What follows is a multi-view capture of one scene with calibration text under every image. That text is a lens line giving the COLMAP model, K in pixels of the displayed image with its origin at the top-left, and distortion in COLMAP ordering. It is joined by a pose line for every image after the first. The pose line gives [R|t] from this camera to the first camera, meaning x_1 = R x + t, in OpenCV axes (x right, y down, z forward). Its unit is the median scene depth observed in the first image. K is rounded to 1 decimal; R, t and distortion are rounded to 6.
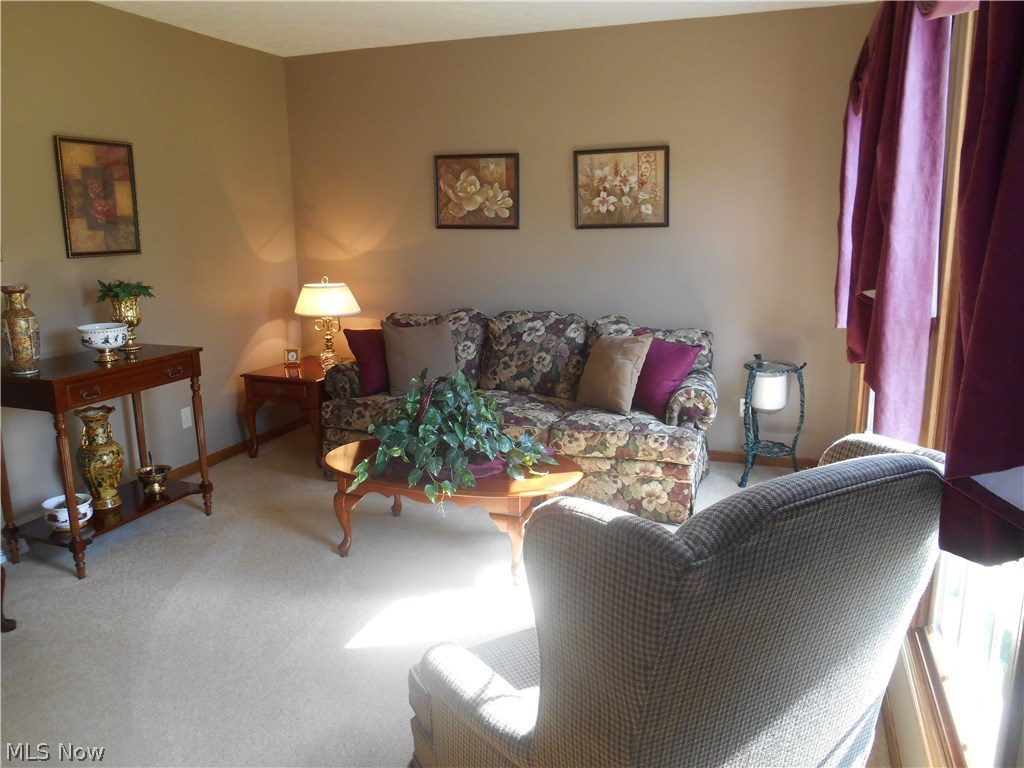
lens RADIAL K [[781.2, 0, 511.7], [0, 781.2, 380.8], [0, 0, 1]] dist [-0.027633, -0.007201]
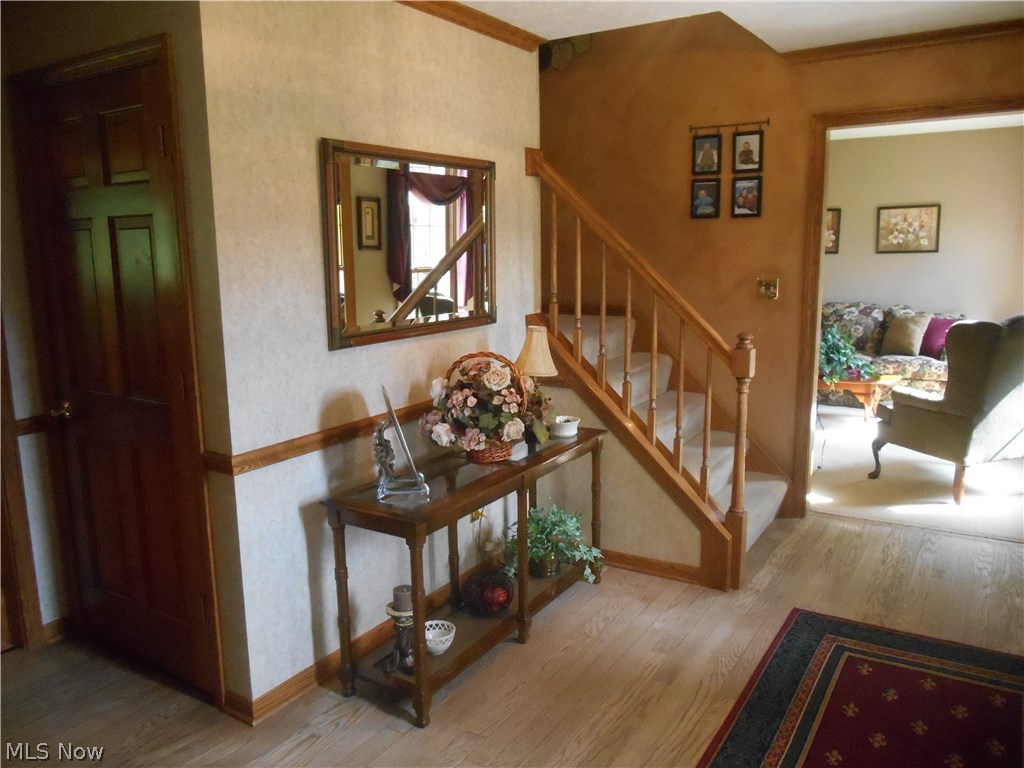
lens RADIAL K [[781.2, 0, 513.1], [0, 781.2, 385.0], [0, 0, 1]] dist [-0.027633, -0.007201]
pose [[0.974845, 0.033923, -0.220285, -0.312655], [-0.040541, 0.998850, -0.025592, 0.166018], [0.219164, 0.033879, 0.975100, -0.807034]]
